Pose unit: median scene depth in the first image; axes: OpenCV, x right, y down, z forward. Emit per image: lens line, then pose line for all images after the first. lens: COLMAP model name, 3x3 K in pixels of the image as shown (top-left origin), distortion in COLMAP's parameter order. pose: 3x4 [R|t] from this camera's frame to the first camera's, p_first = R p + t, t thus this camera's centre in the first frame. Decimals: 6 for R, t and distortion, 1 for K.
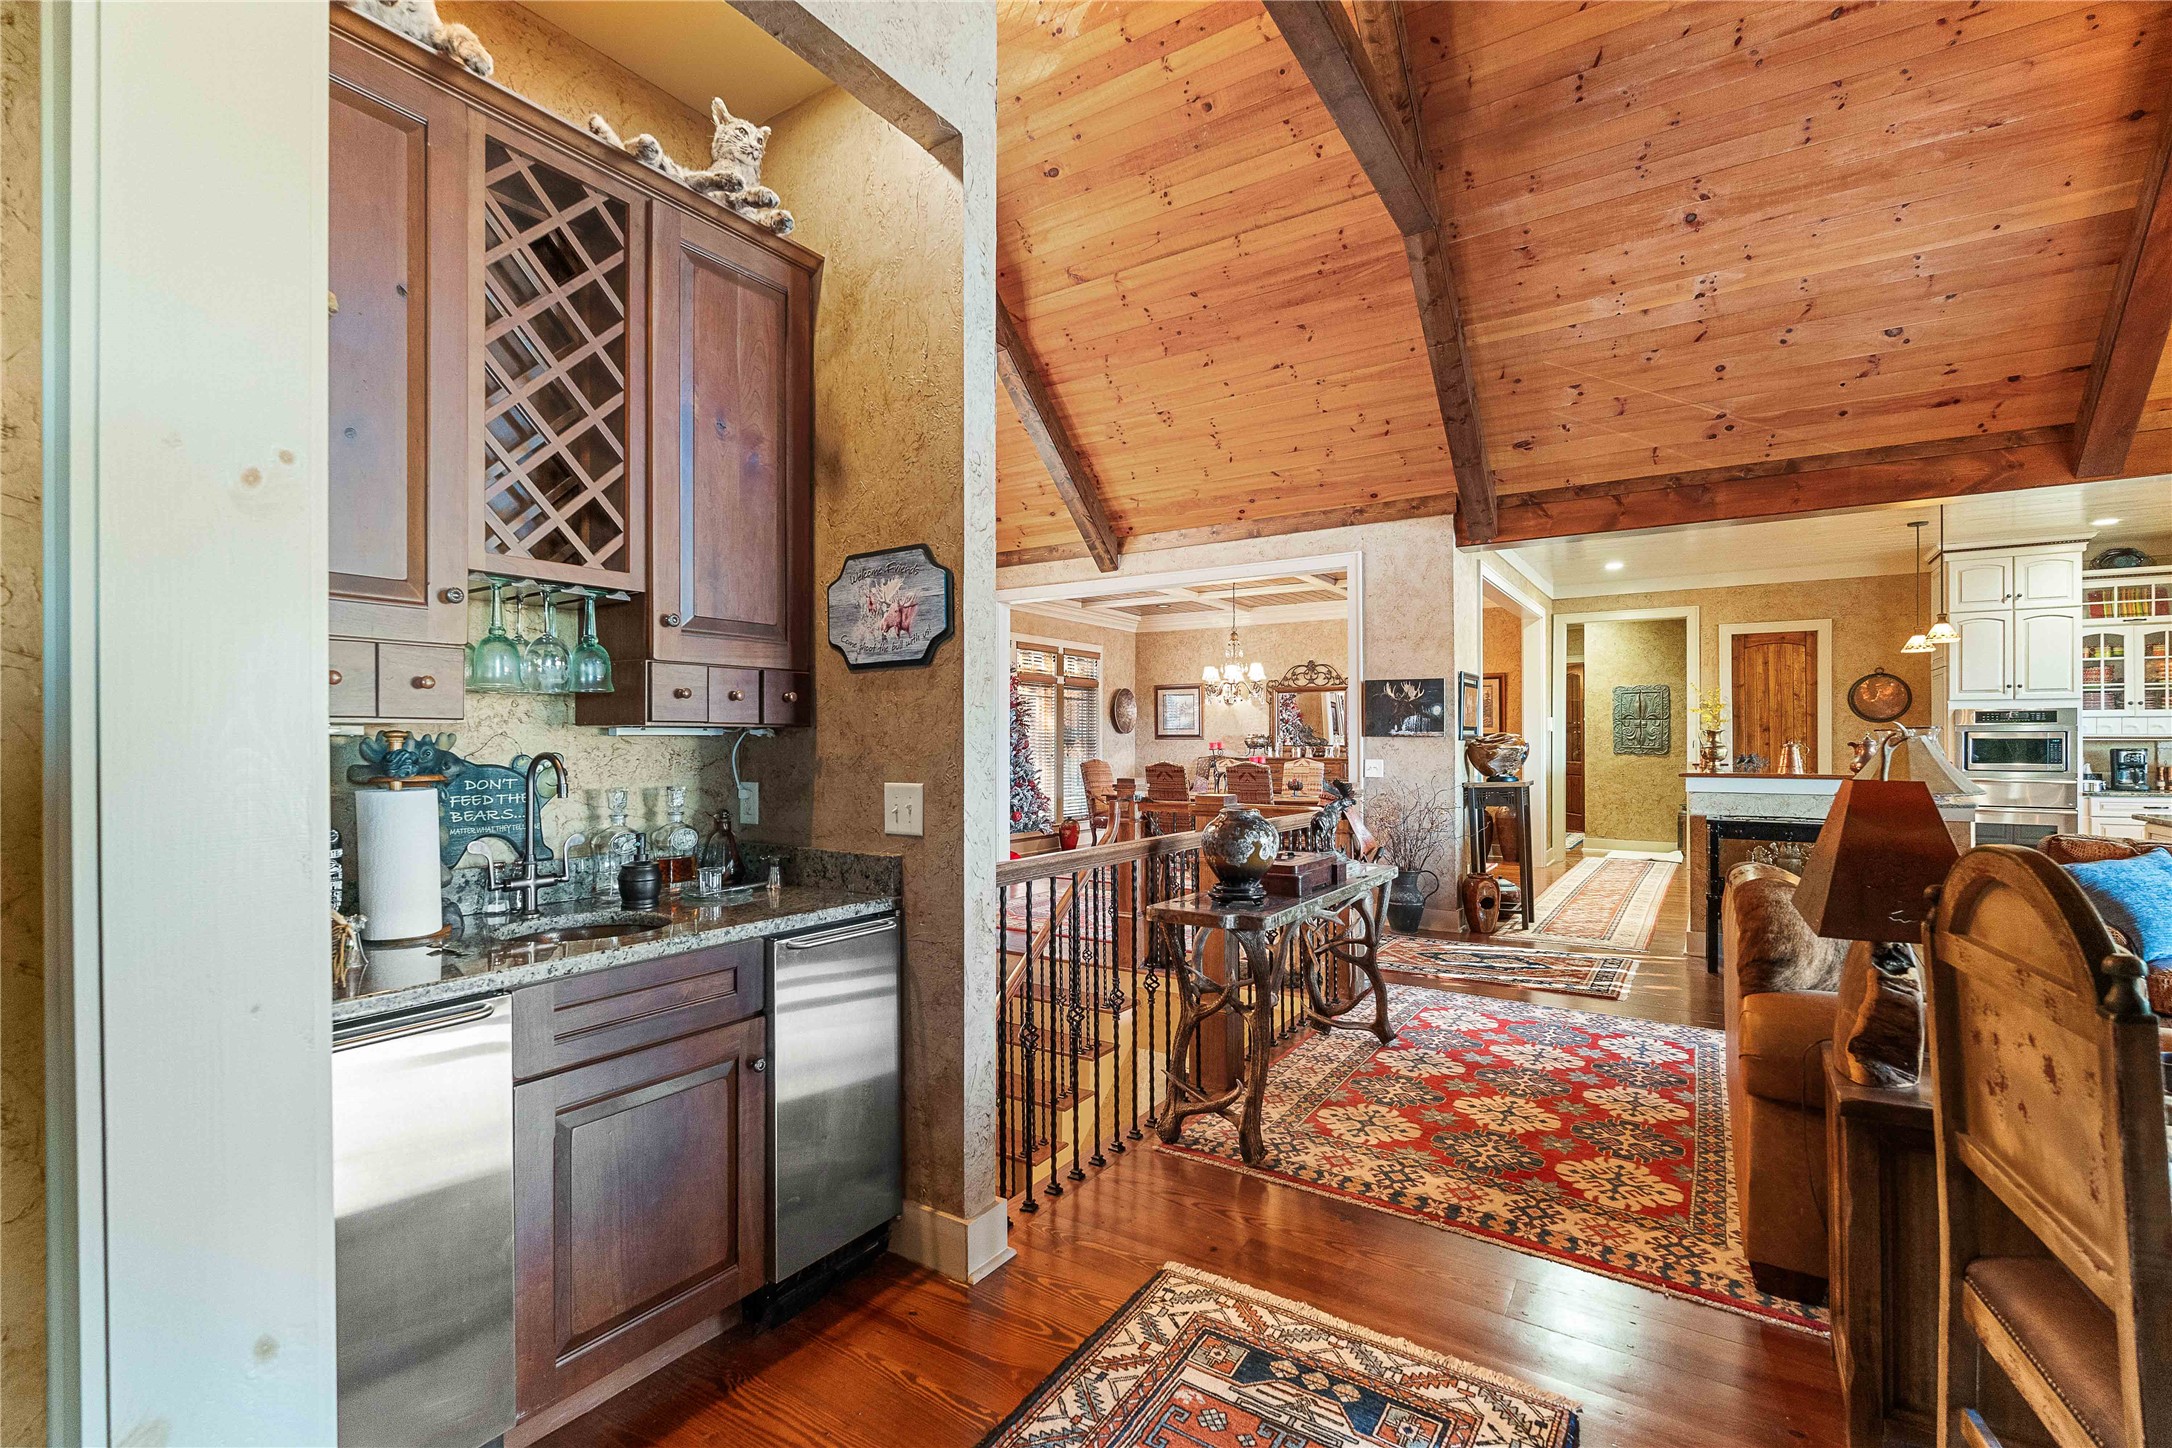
lens RADIAL K [[968.9, 0, 1067.9], [0, 968.9, 735.8], [0, 0, 1]] dist [-0.004001, -0.000389]
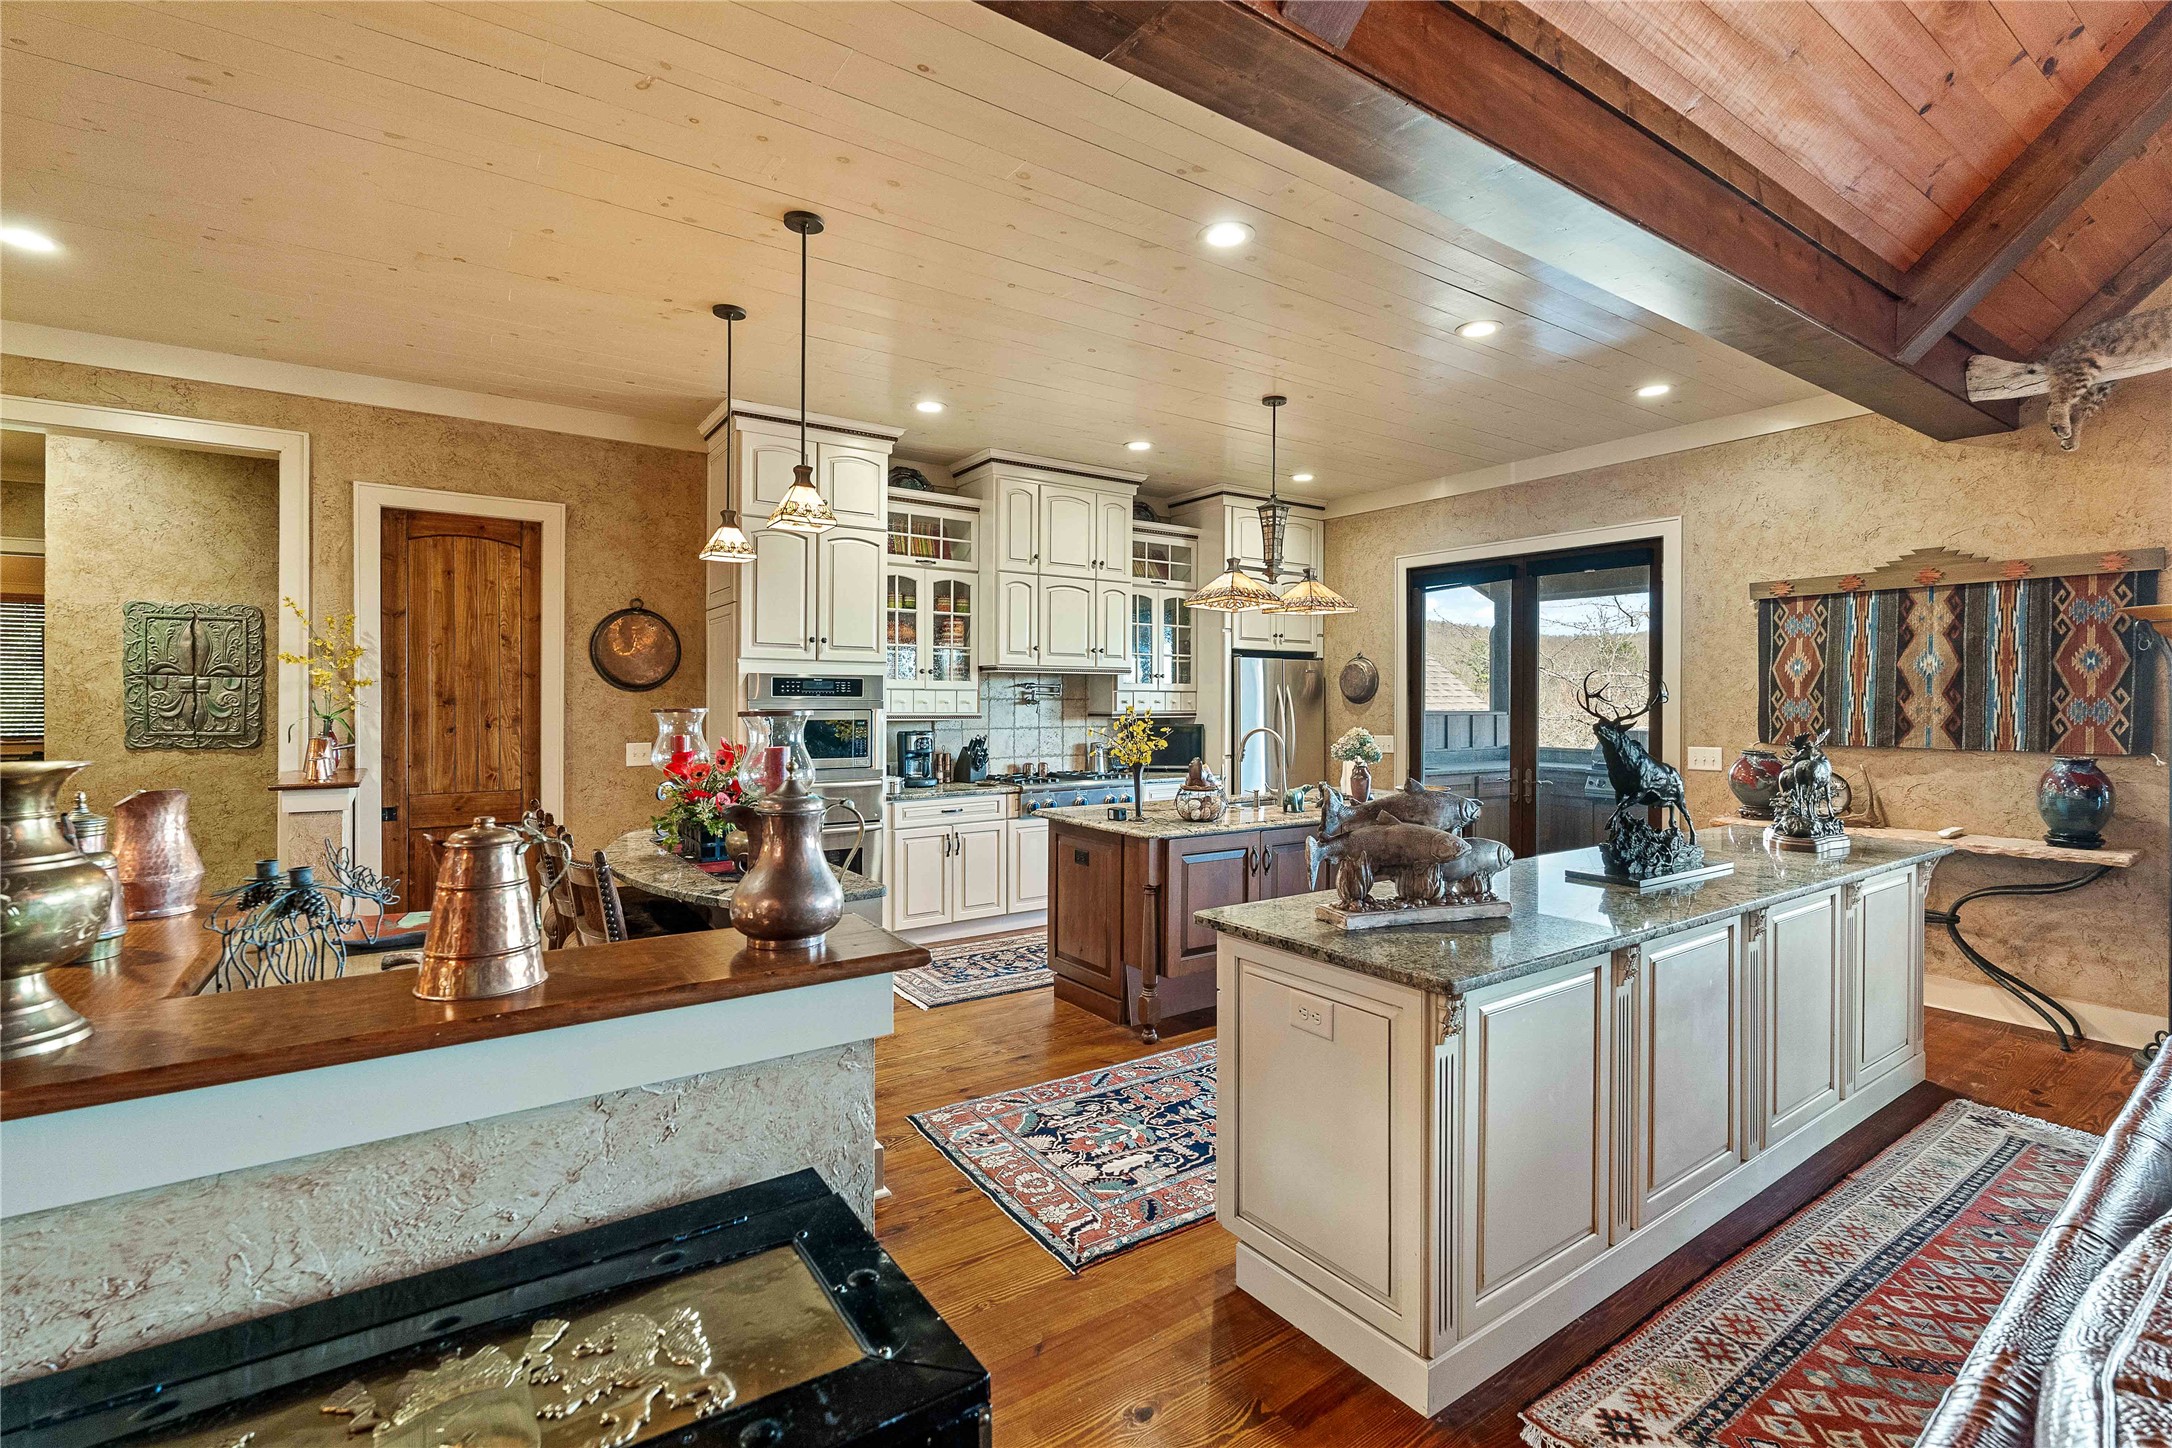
lens RADIAL K [[968.9, 0, 1096.3], [0, 968.9, 698.5], [0, 0, 1]] dist [-0.004001, -0.000389]
pose [[0.365040, 0.003083, 0.930987, 0.561636], [-0.009973, 0.999950, 0.000599, -0.018268], [-0.930938, -0.009503, 0.365053, 0.747831]]
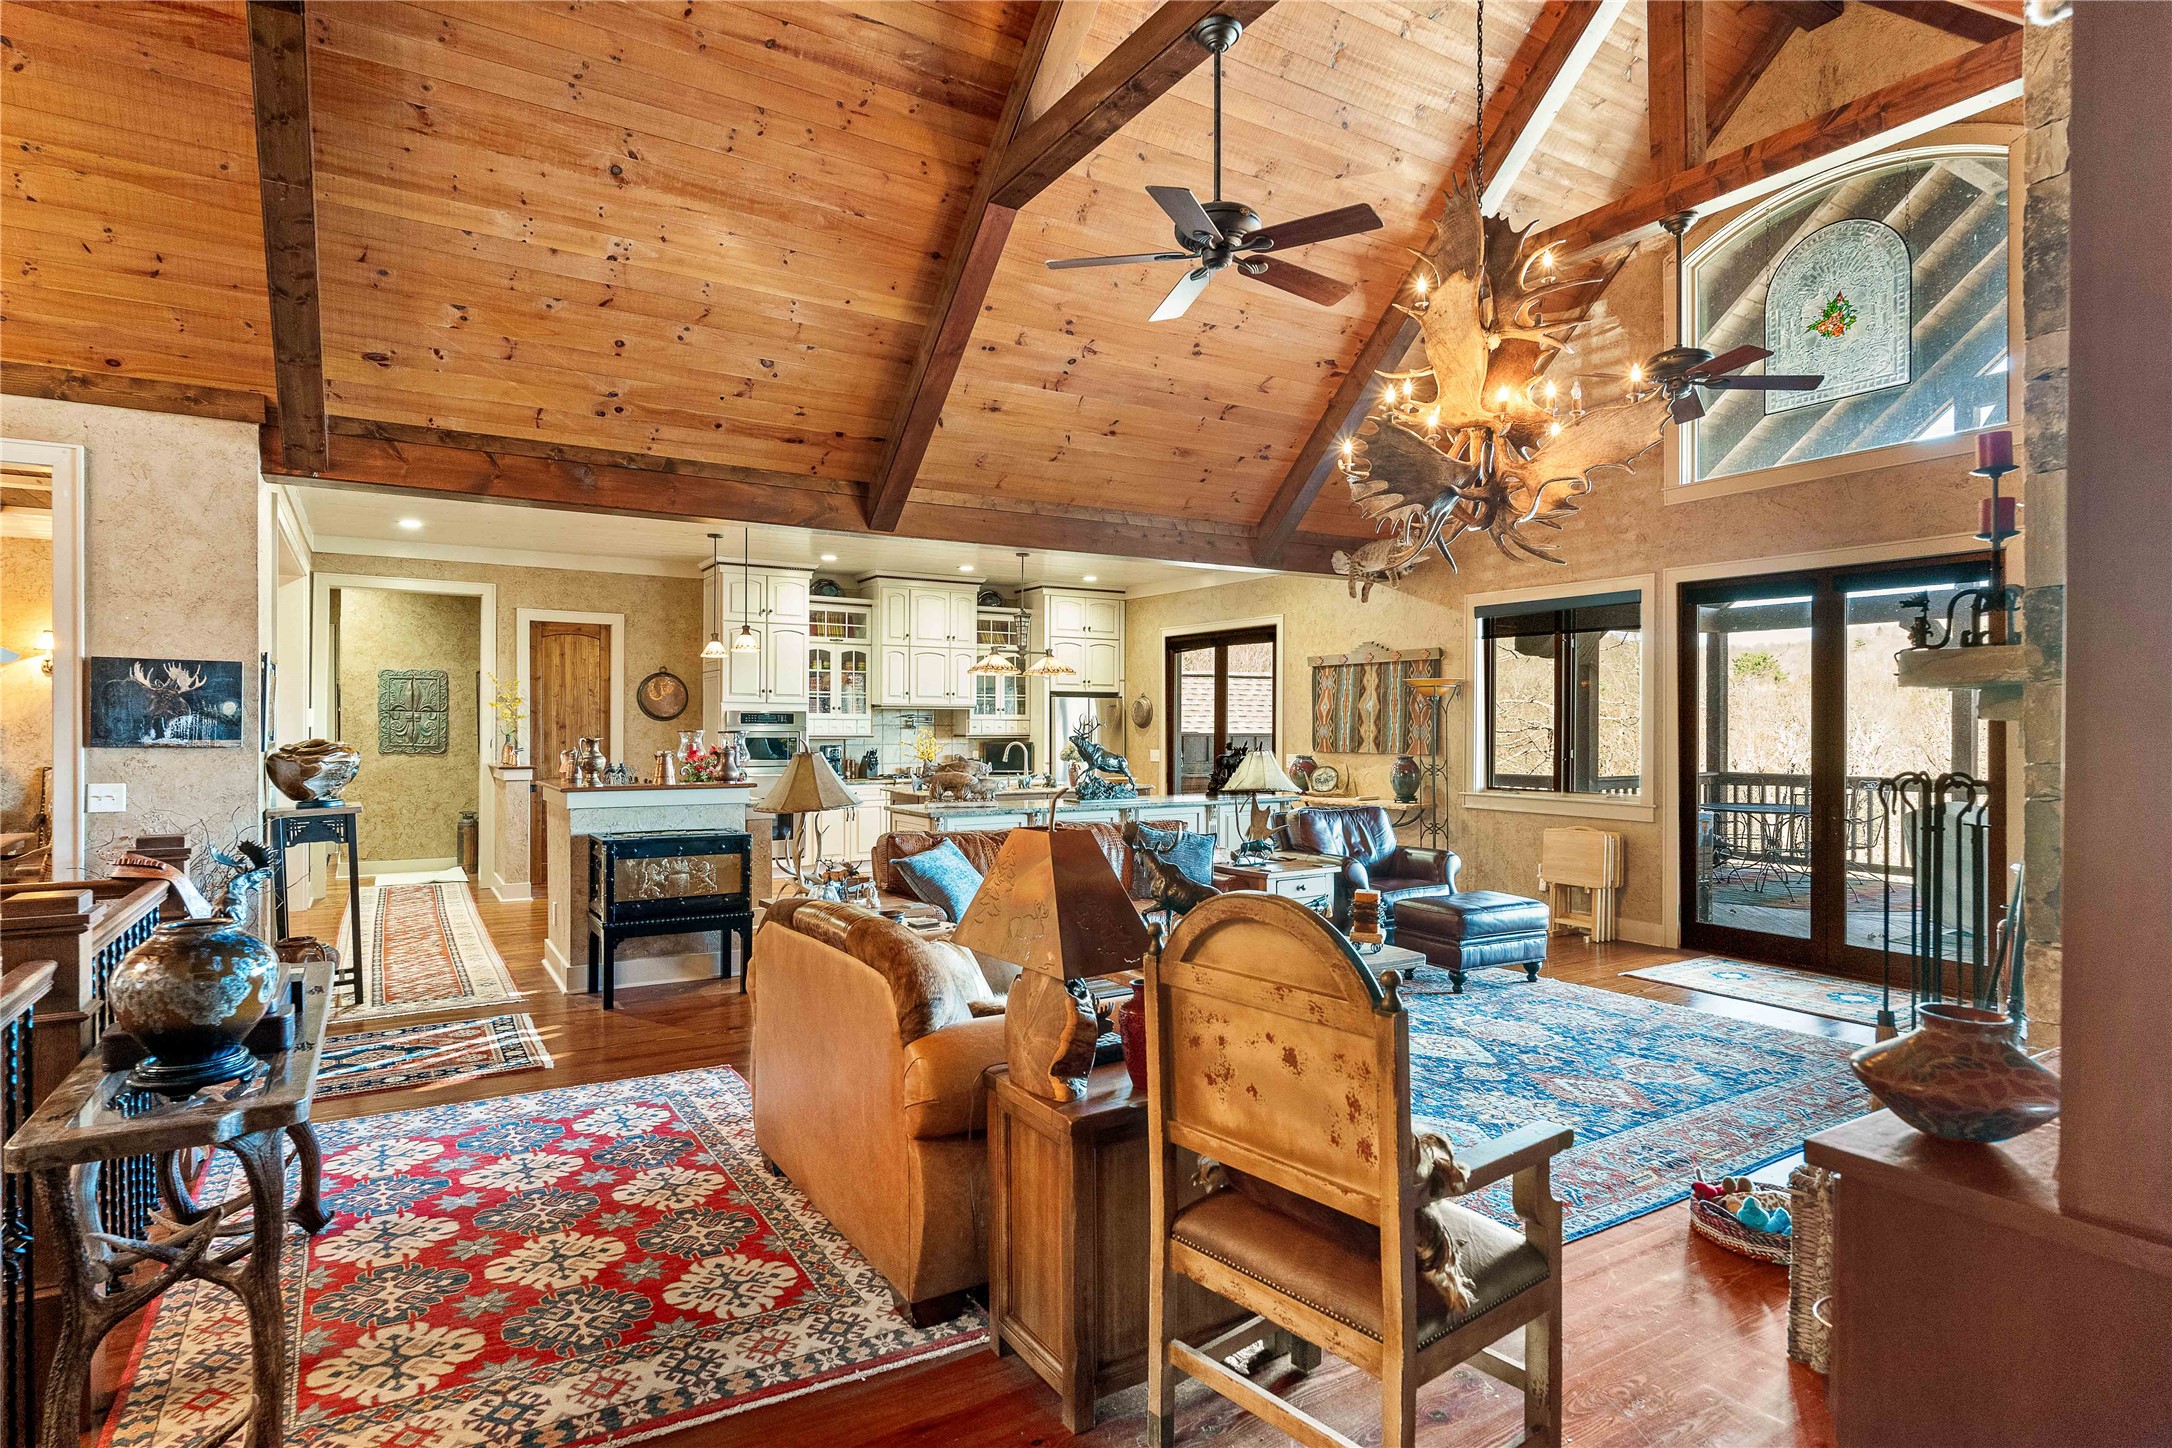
lens RADIAL K [[1155.0, 0, 1103.1], [0, 1155.0, 722.6], [0, 0, 1]] dist [-0.004335, 0.002420]
pose [[0.404785, 0.003717, 0.914404, -0.117447], [-0.010396, 0.999946, 0.000537, -0.024877], [-0.914353, -0.009723, 0.404802, 0.122319]]
